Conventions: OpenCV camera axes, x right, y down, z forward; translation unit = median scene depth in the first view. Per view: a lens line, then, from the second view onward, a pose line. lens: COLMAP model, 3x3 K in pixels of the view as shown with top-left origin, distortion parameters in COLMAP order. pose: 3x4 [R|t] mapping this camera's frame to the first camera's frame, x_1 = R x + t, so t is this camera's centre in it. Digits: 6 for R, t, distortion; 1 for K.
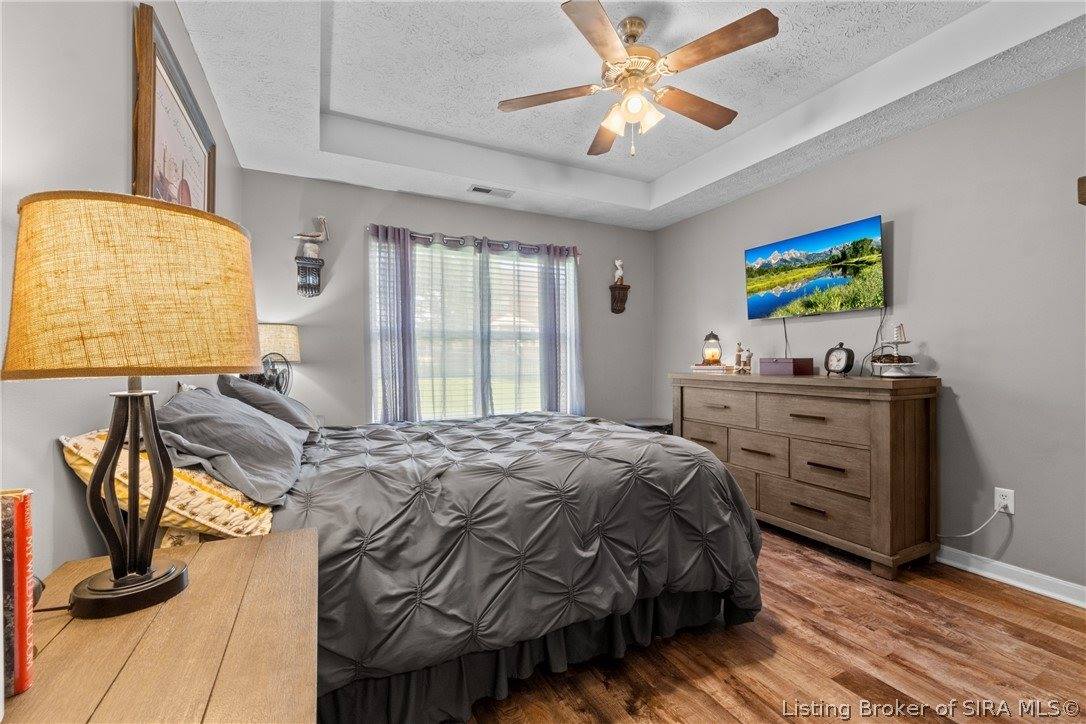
lens RADIAL K [[460.1, 0, 543.6], [0, 460.1, 359.1], [0, 0, 1]] dist [-0.005230, 0.000023]
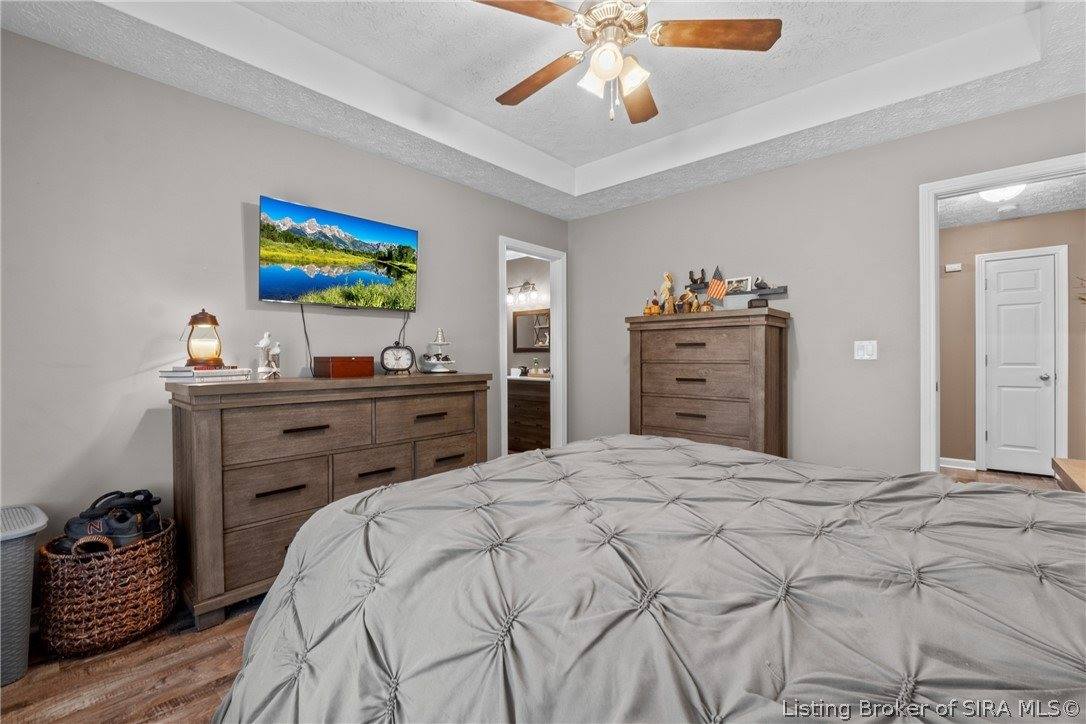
lens RADIAL K [[461.8, 0, 533.5], [0, 461.8, 360.6], [0, 0, 1]] dist [-0.006082, -0.000369]
pose [[-0.373114, -0.004800, 0.927773, -0.379278], [0.001294, 0.999983, 0.005694, 0.000610], [-0.927785, 0.003325, -0.373101, 1.007181]]
